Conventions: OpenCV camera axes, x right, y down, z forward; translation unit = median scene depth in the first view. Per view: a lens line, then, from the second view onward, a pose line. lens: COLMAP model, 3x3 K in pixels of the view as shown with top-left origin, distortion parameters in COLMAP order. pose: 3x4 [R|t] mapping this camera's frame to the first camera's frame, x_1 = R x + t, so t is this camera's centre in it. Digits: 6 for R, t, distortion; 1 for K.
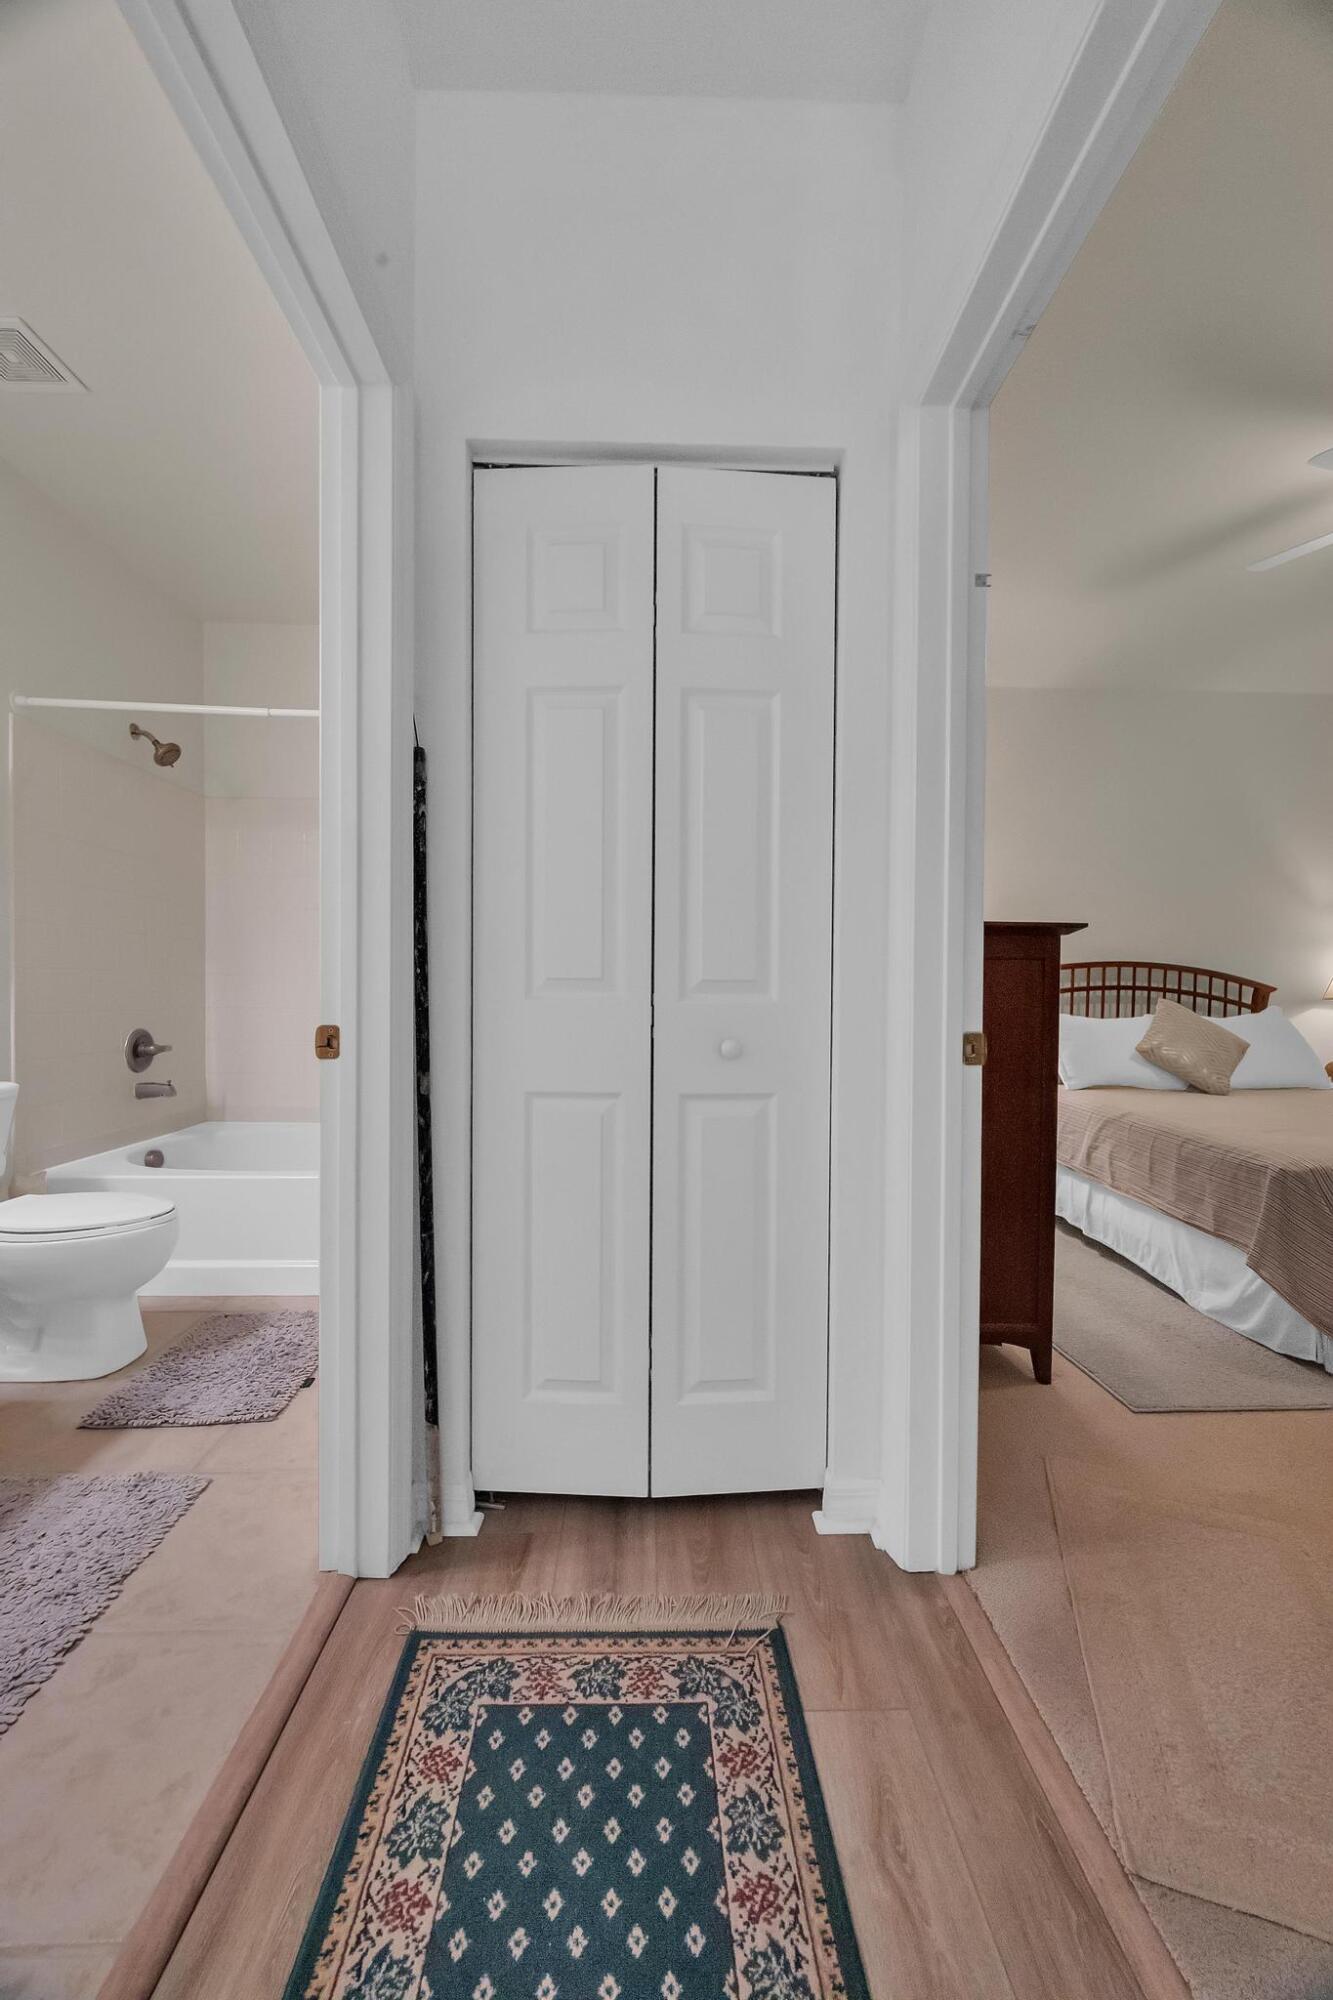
lens RADIAL K [[796.2, 0, 666.5], [0, 796.2, 1000.0], [0, 0, 1]] dist [-0.000956, 0.000050]
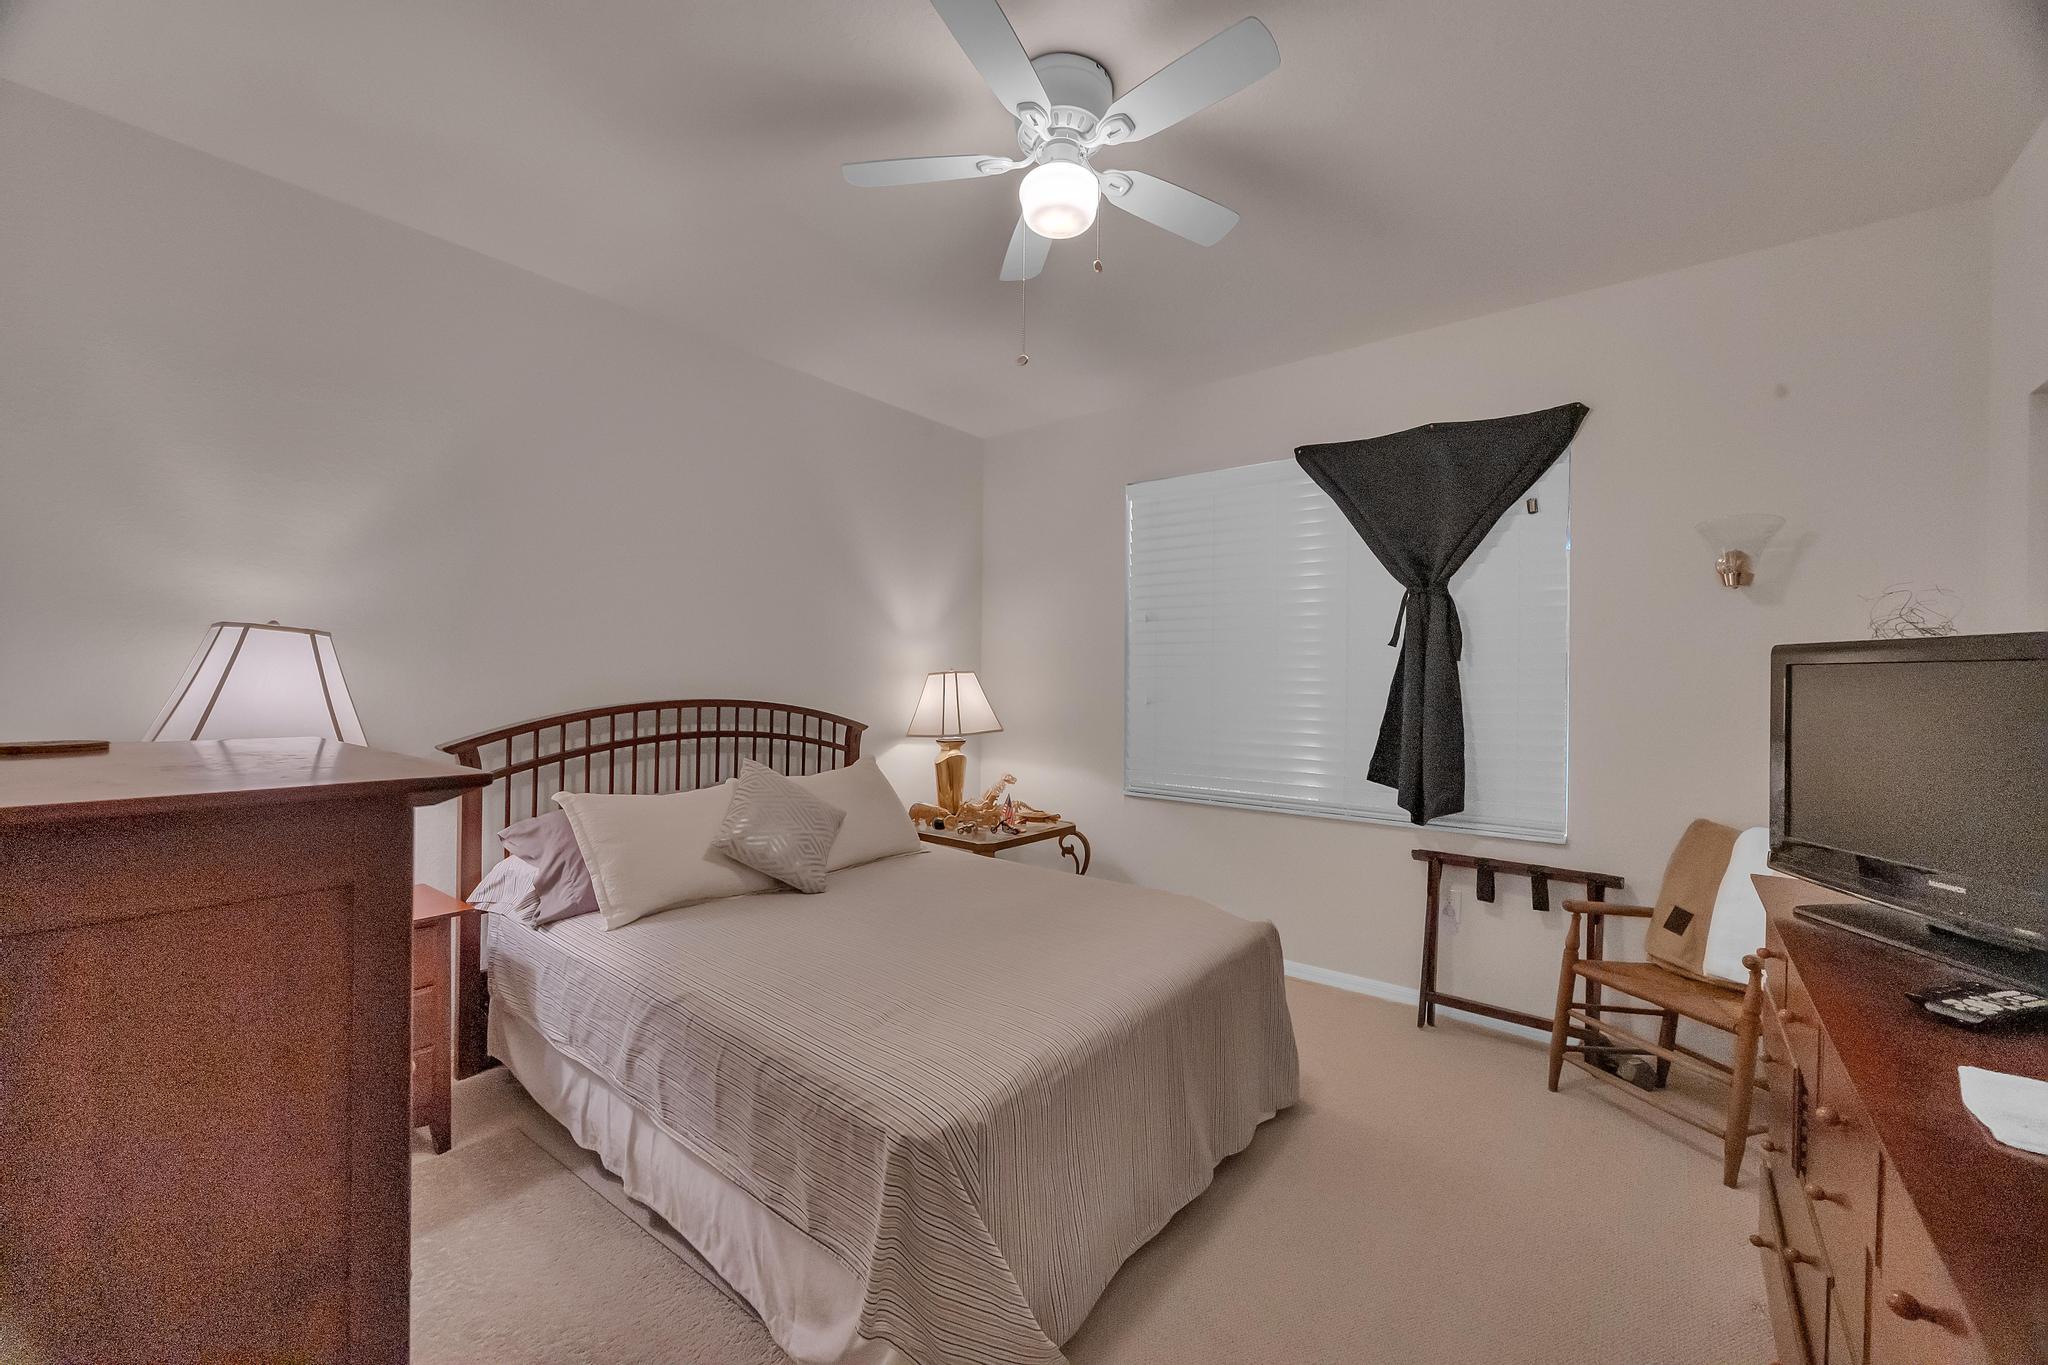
lens RADIAL K [[788.1, 0, 1024.0], [0, 788.1, 682.5], [0, 0, 1]] dist [0.000200, -0.000056]
pose [[0.647025, -0.013111, 0.762356, 0.274470], [0.006910, 0.999912, 0.011331, -0.095832], [-0.762438, -0.002064, 0.647058, 0.391818]]
